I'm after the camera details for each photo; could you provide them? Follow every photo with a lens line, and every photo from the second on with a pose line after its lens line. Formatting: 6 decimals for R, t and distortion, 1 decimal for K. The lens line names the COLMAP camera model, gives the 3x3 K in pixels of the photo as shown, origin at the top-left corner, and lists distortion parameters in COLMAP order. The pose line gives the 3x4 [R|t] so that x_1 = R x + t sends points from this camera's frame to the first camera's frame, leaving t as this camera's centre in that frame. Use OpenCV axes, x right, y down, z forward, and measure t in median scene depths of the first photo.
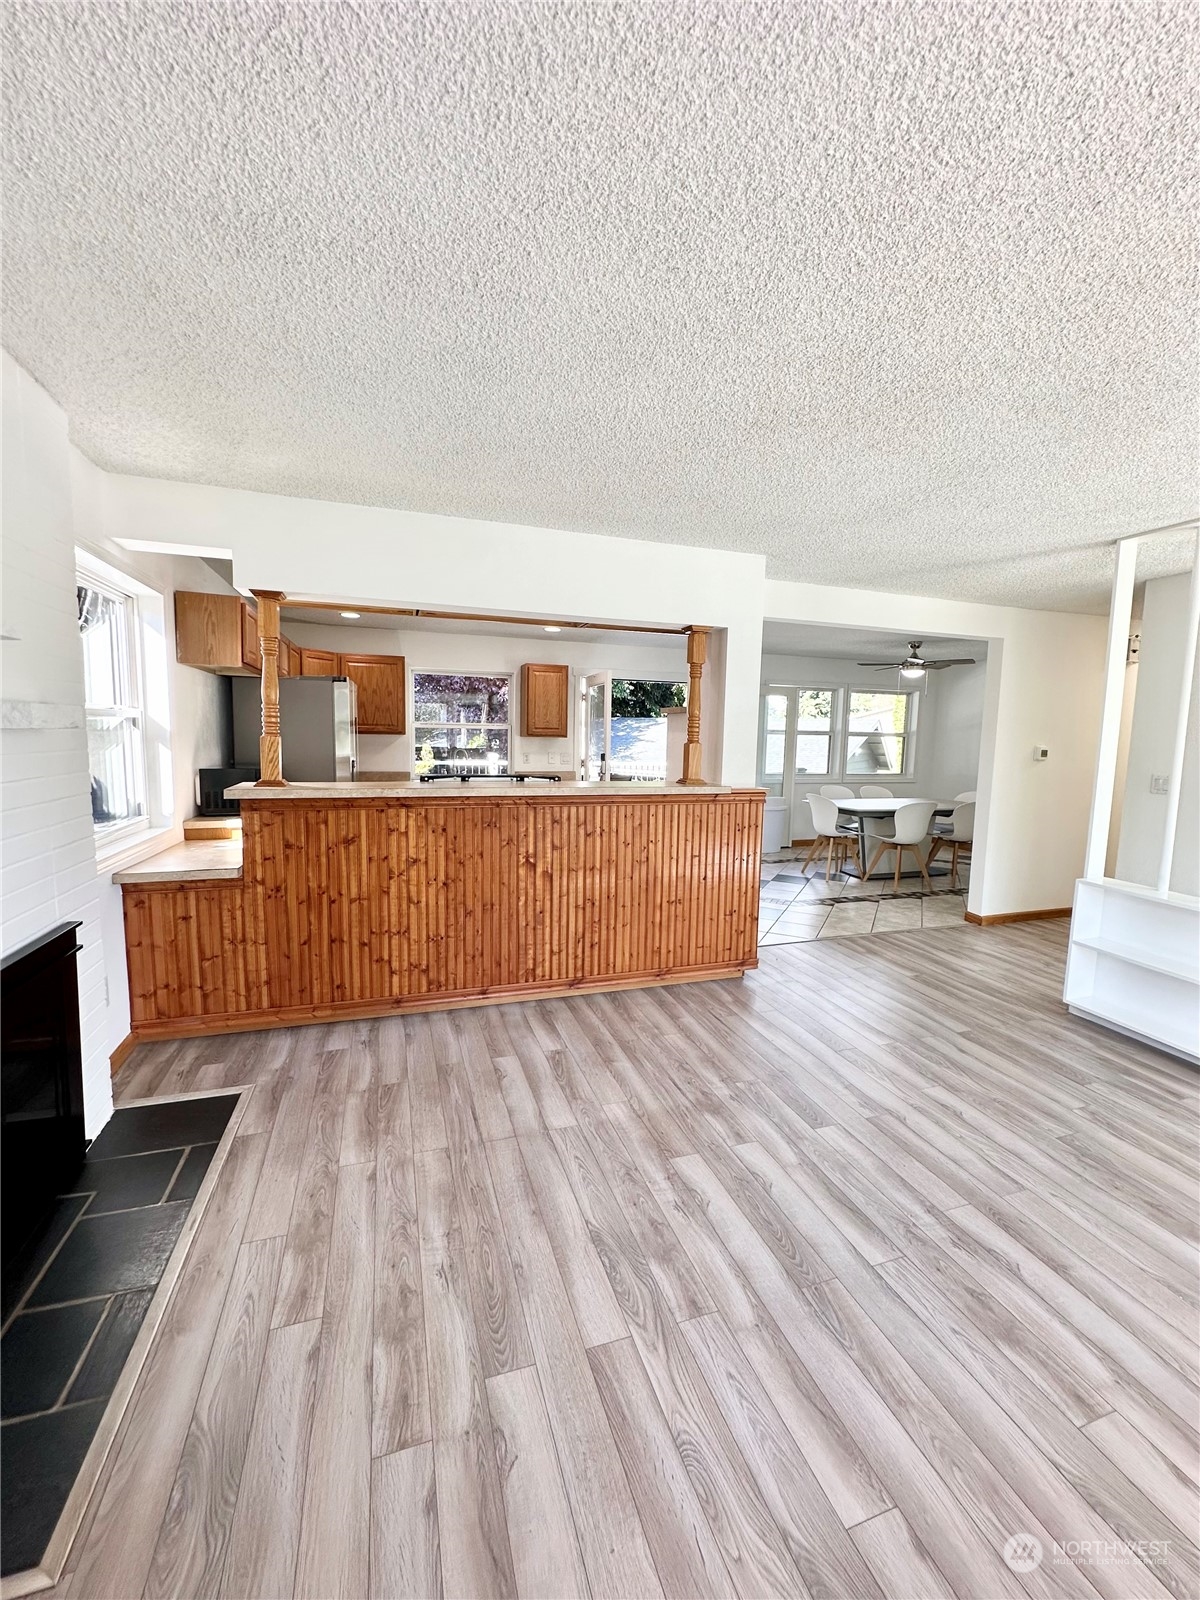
lens RADIAL K [[639.2, 0, 603.3], [0, 639.2, 799.7], [0, 0, 1]] dist [0.003579, 0.000326]
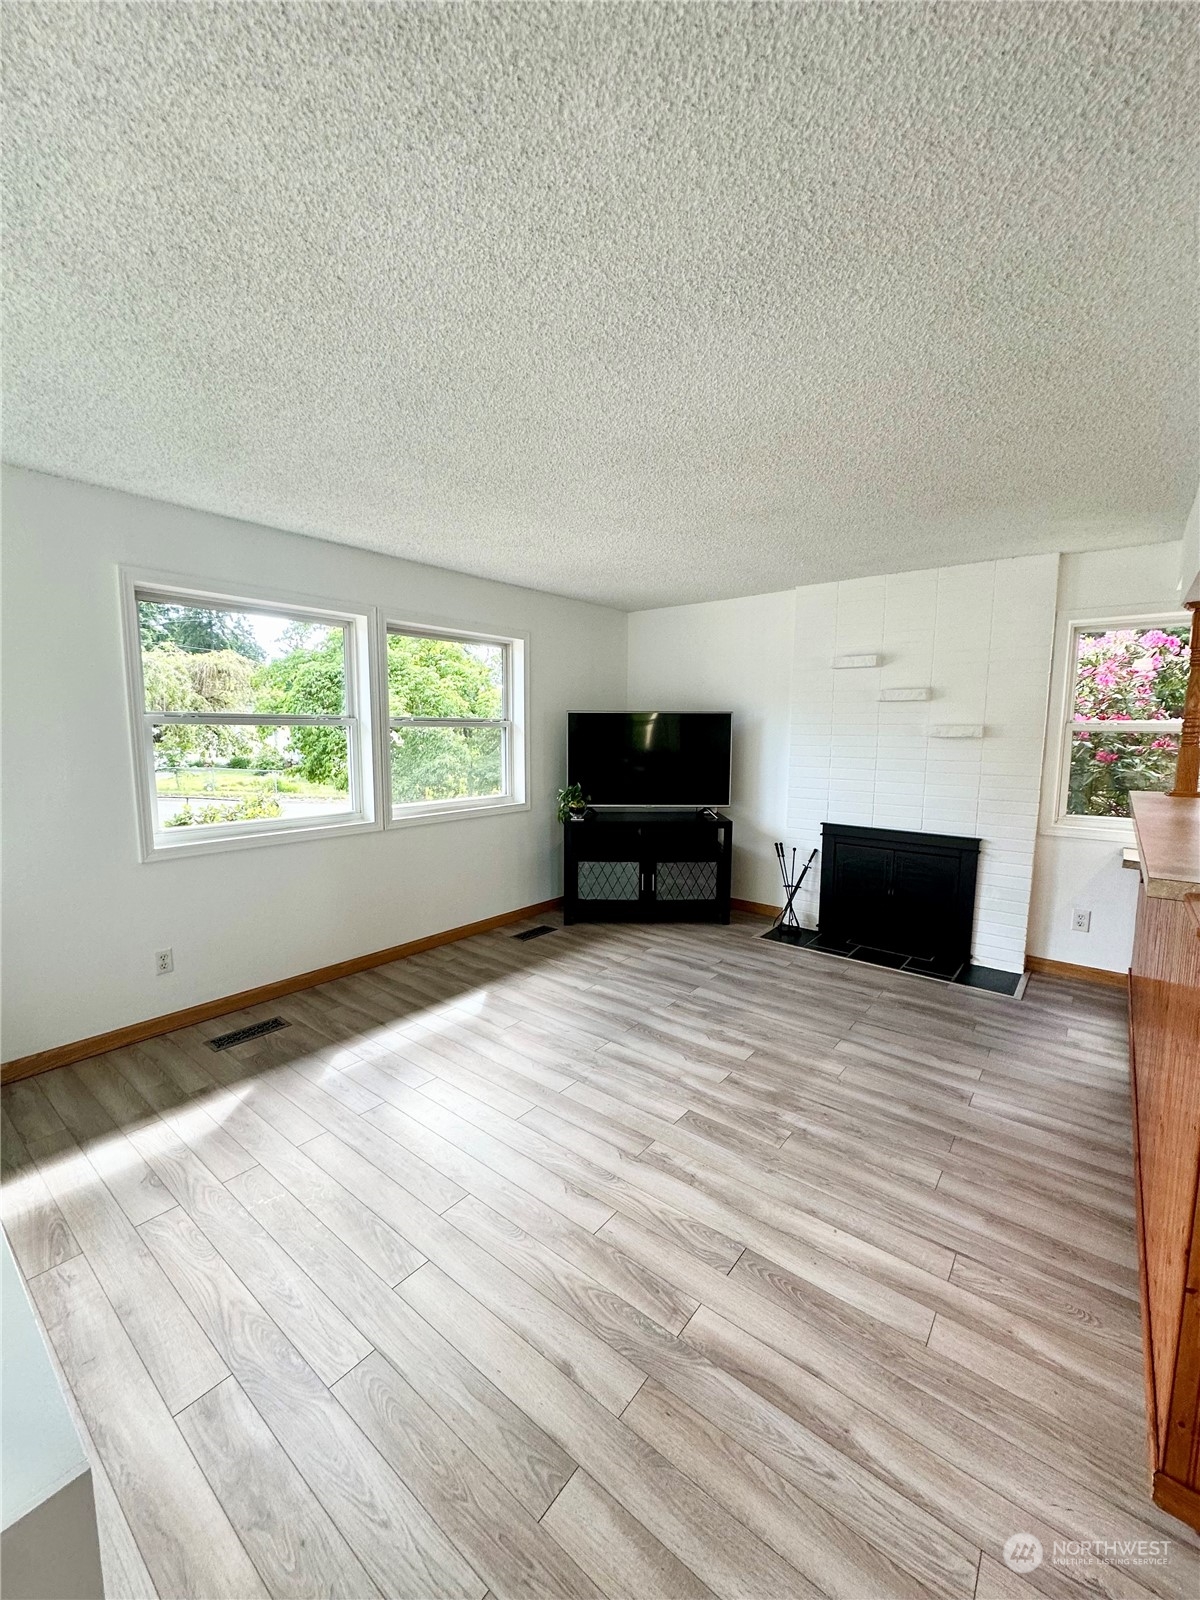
lens RADIAL K [[634.3, 0, 603.8], [0, 634.3, 799.1], [0, 0, 1]] dist [-0.001031, 0.000342]
pose [[-0.839444, 0.033127, -0.542436, 0.985841], [-0.081637, 0.979127, 0.186133, -0.162221], [0.537280, 0.200531, -0.819218, 1.664150]]
